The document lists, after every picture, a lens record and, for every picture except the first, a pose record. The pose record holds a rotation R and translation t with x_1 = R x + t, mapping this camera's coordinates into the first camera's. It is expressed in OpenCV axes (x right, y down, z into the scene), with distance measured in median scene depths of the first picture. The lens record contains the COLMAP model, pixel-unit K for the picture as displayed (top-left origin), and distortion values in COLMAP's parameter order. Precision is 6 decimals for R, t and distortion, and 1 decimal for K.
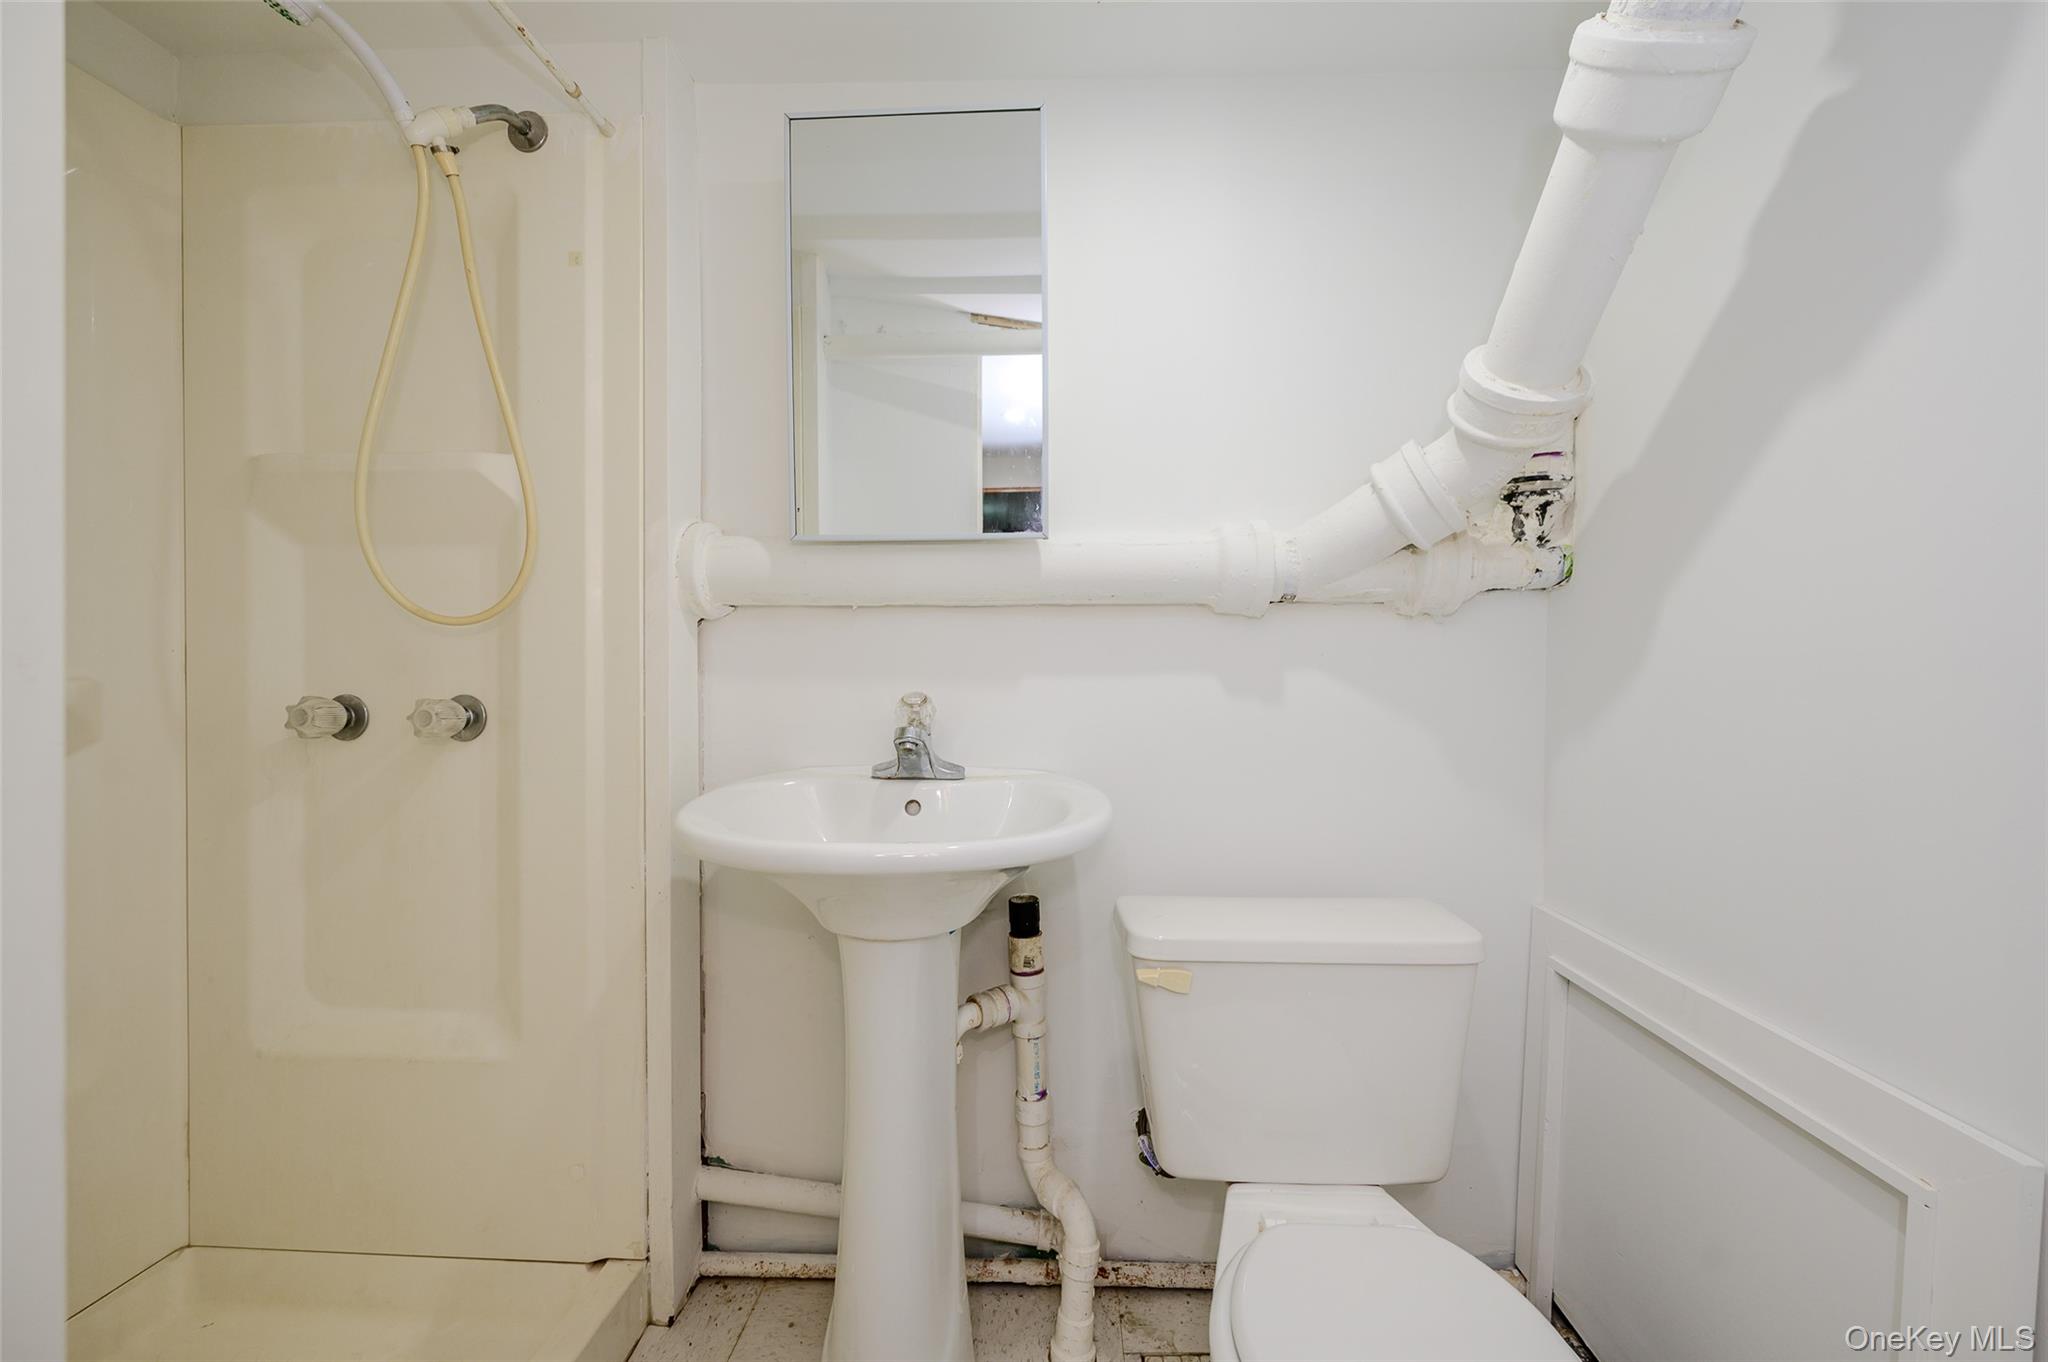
lens RADIAL K [[816.4, 0, 1025.5], [0, 816.4, 680.9], [0, 0, 1]] dist [-0.003781, 0.000008]
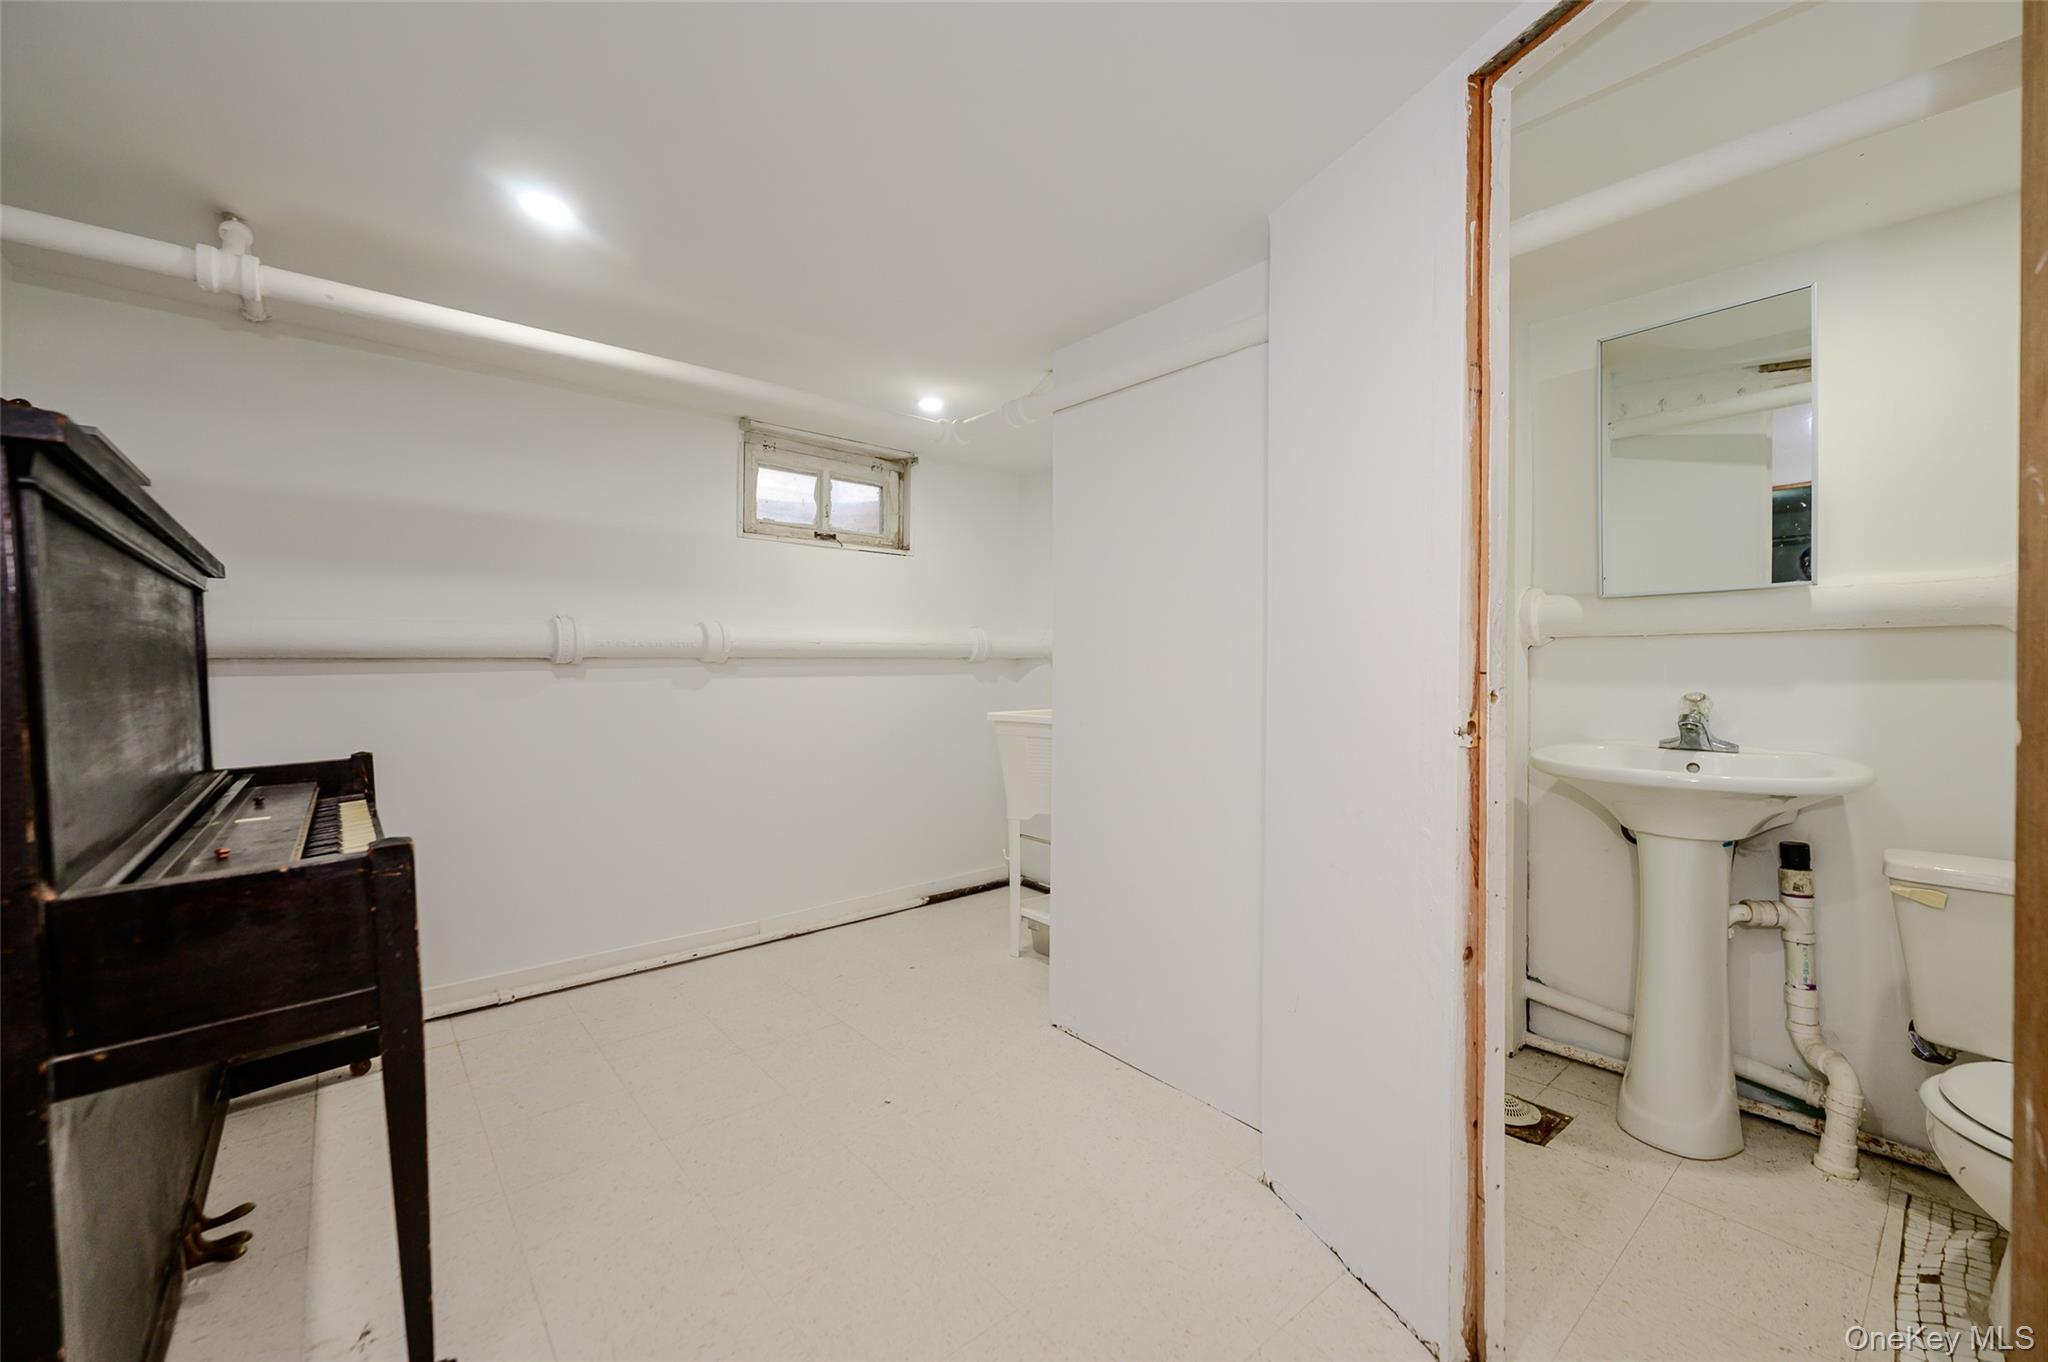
lens RADIAL K [[816.4, 0, 1022.3], [0, 816.4, 680.1], [0, 0, 1]] dist [-0.003781, 0.000008]
pose [[0.673388, 0.006548, -0.739260, 0.135881], [-0.005283, 0.999978, 0.004046, -0.008383], [0.739270, 0.001181, 0.673408, -0.912268]]
